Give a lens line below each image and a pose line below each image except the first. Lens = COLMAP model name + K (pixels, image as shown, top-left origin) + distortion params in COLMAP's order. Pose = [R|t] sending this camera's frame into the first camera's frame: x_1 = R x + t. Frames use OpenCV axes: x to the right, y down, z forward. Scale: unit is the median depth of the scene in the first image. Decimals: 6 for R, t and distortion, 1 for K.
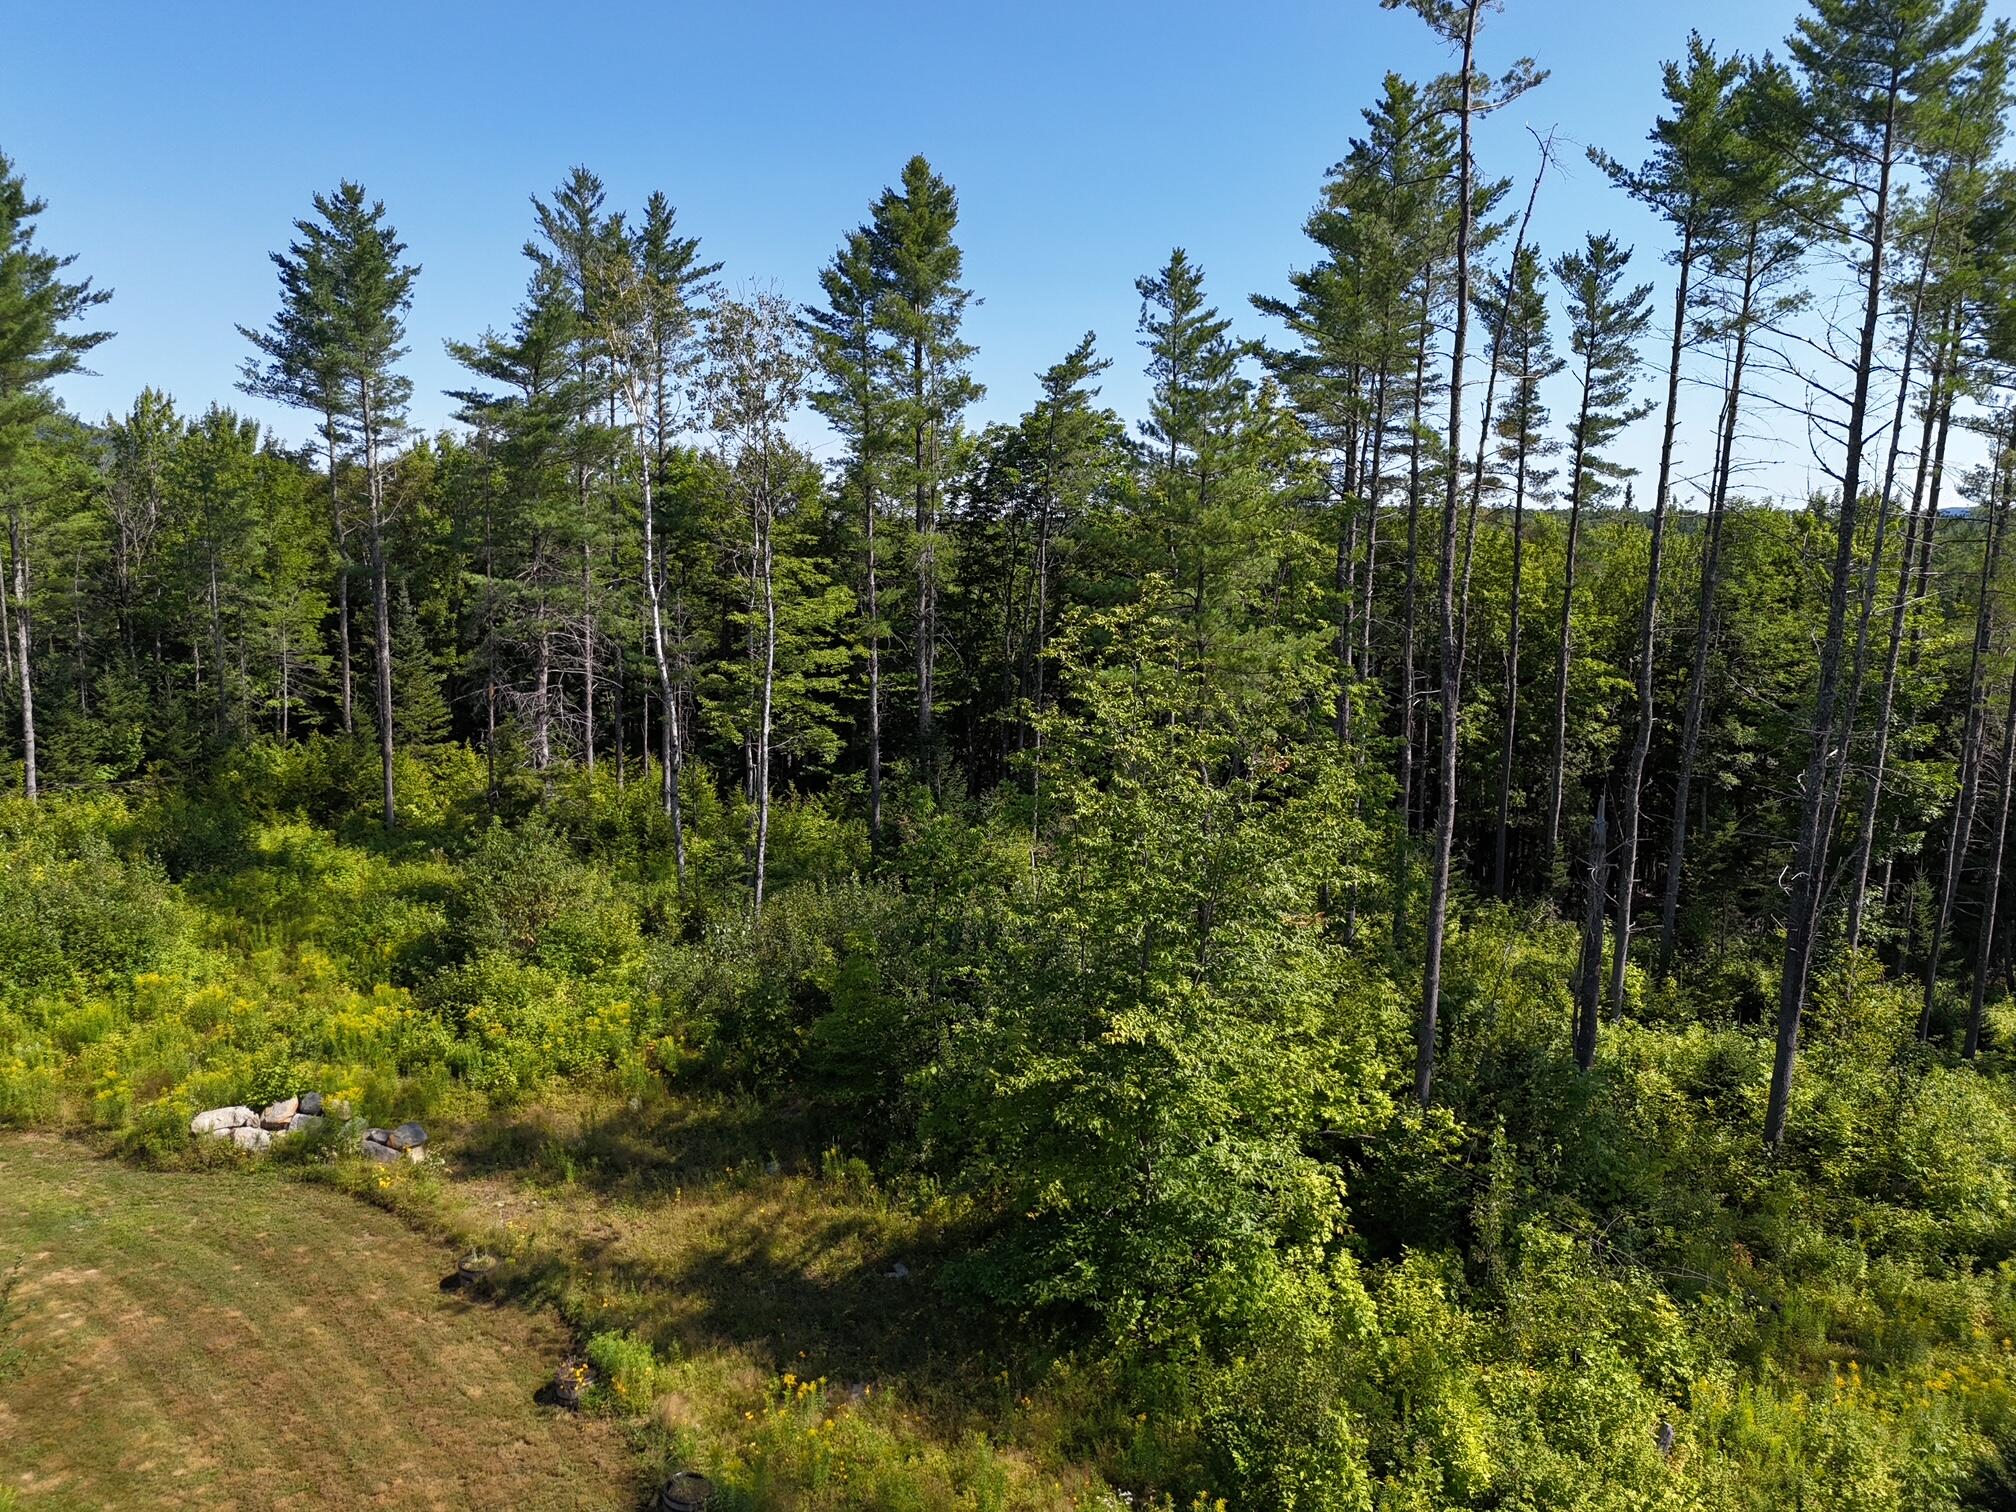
lens RADIAL K [[1484.1, 0, 1012.7], [0, 1484.1, 752.2], [0, 0, 1]] dist [0.065783, -0.060218]
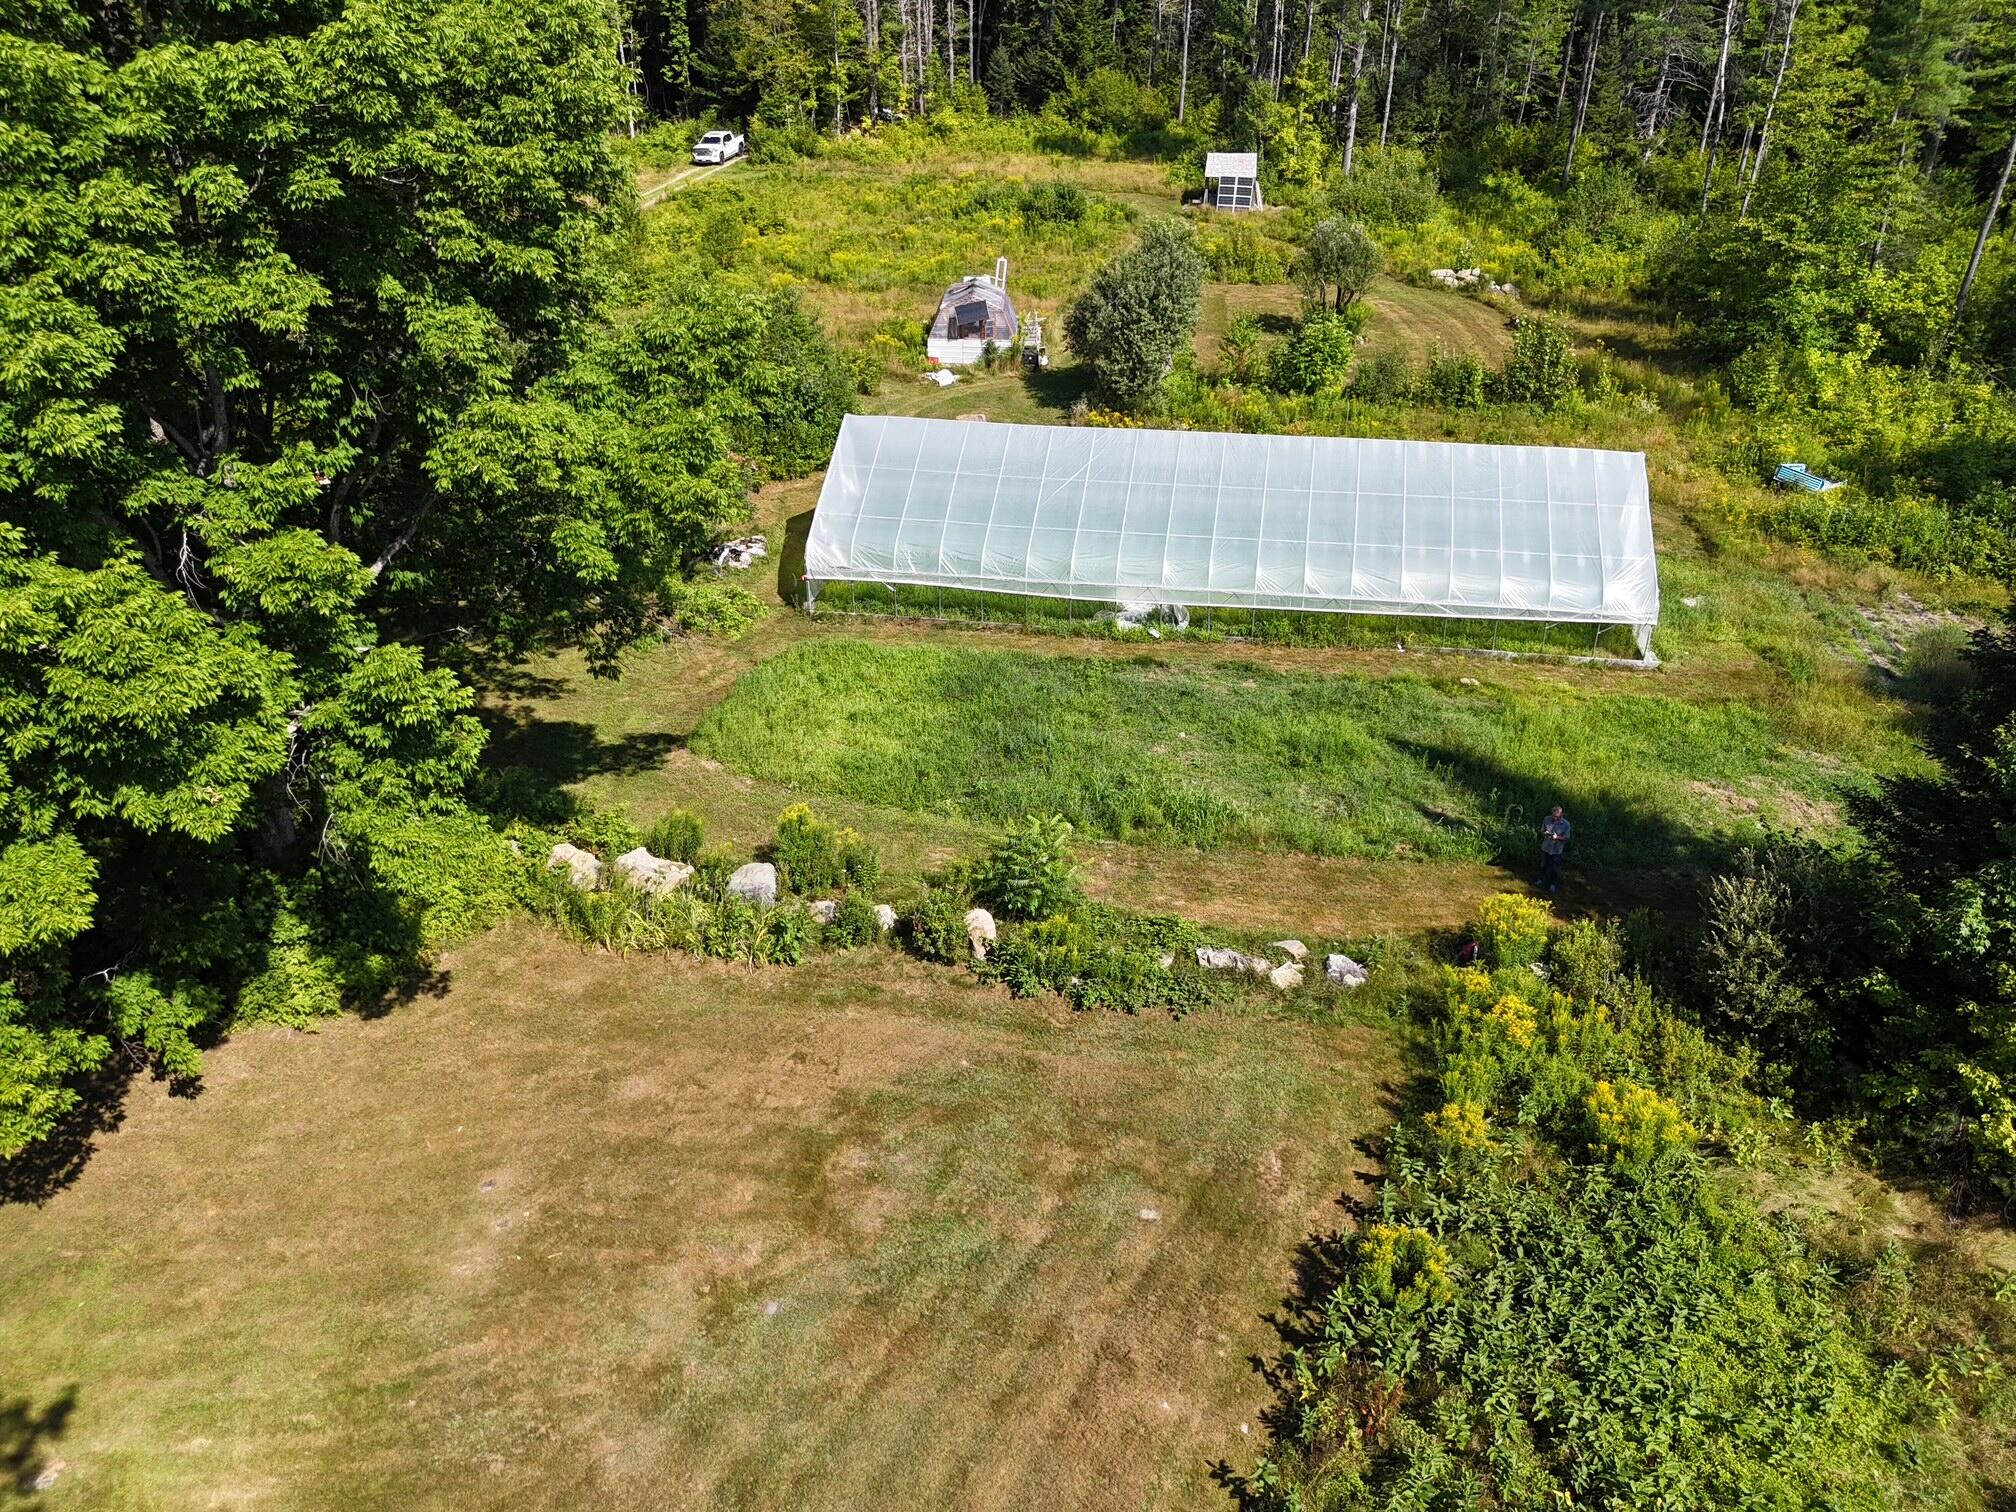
lens RADIAL K [[1484.1, 0, 993.2], [0, 1484.1, 763.4], [0, 0, 1]] dist [0.065783, -0.060218]
pose [[0.704369, 0.331389, -0.627731, 0.594937], [-0.084173, 0.917088, 0.389697, 0.066086], [0.704826, -0.221653, 0.673862, -1.051114]]
